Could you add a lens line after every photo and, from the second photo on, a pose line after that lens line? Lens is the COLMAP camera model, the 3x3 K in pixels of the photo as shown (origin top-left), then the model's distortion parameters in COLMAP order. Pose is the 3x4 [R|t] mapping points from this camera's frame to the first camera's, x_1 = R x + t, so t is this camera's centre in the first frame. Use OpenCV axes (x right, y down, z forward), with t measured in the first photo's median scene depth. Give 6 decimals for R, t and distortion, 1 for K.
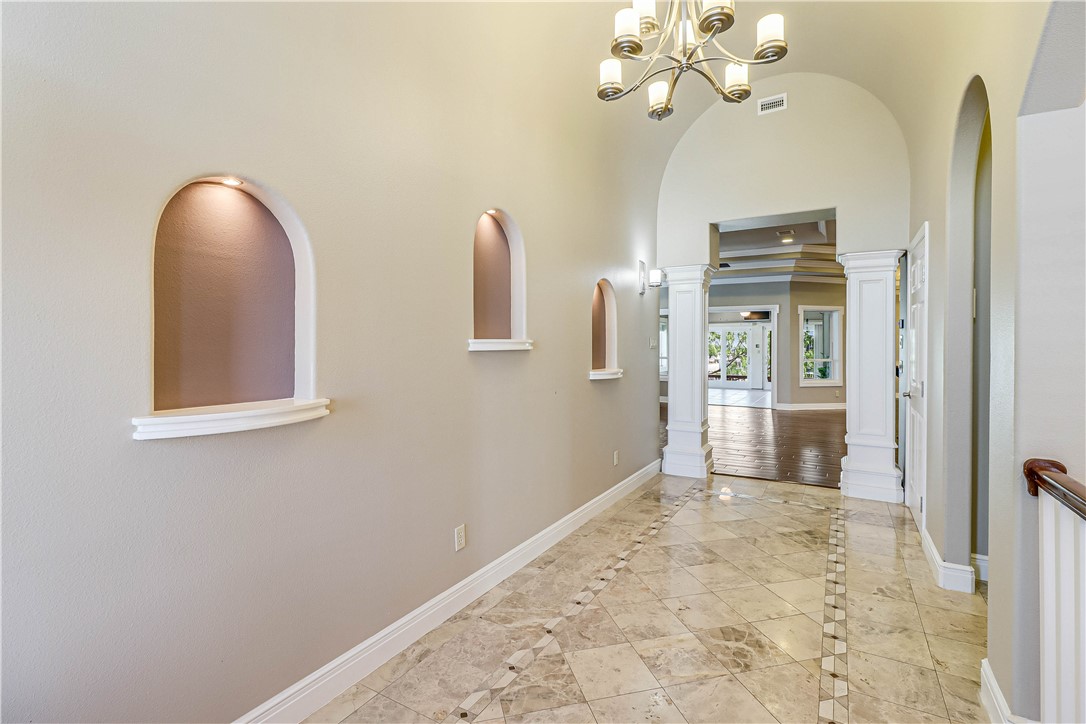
lens RADIAL K [[504.5, 0, 546.3], [0, 504.5, 341.8], [0, 0, 1]] dist [0.001522, -0.000723]
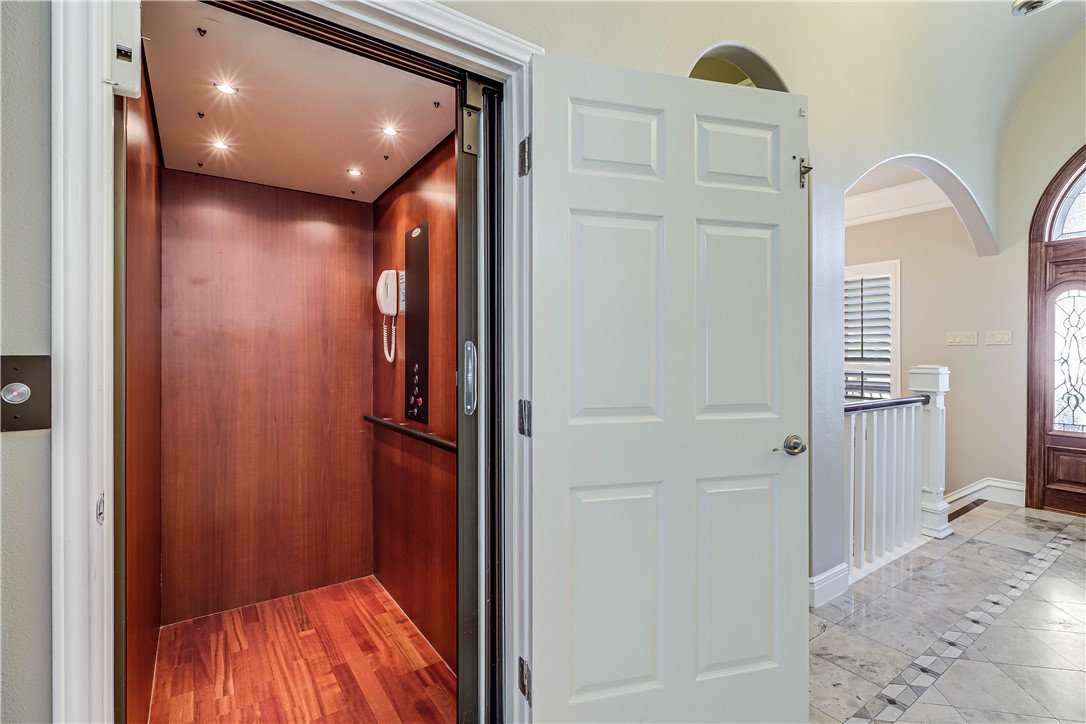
lens RADIAL K [[501.3, 0, 545.4], [0, 501.3, 359.2], [0, 0, 1]] dist [-0.002374, 0.000146]
pose [[-0.908796, -0.012216, 0.417063, 0.683257], [-0.009444, 0.999917, 0.008709, 0.048630], [-0.417135, 0.003976, -0.908836, 1.721024]]
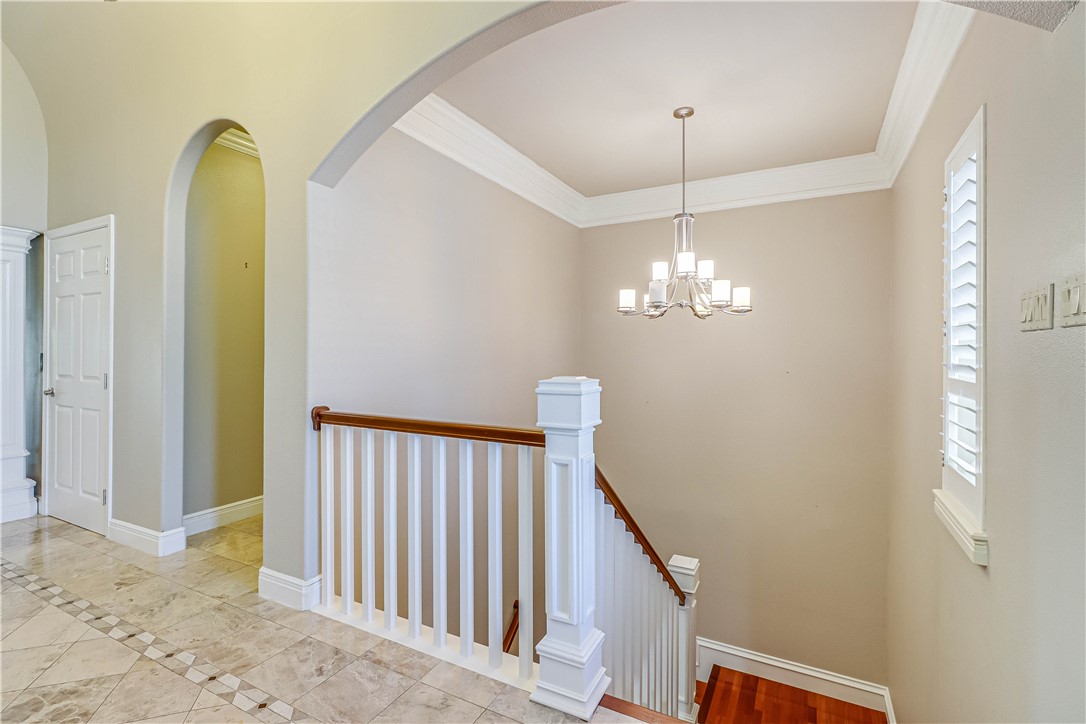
lens RADIAL K [[504.5, 0, 541.7], [0, 504.5, 353.7], [0, 0, 1]] dist [0.001522, -0.000723]
pose [[-0.036755, -0.009817, 0.999276, -0.345656], [-0.005404, 0.999939, 0.009625, 0.031728], [-0.999310, -0.005046, -0.036806, 0.220472]]
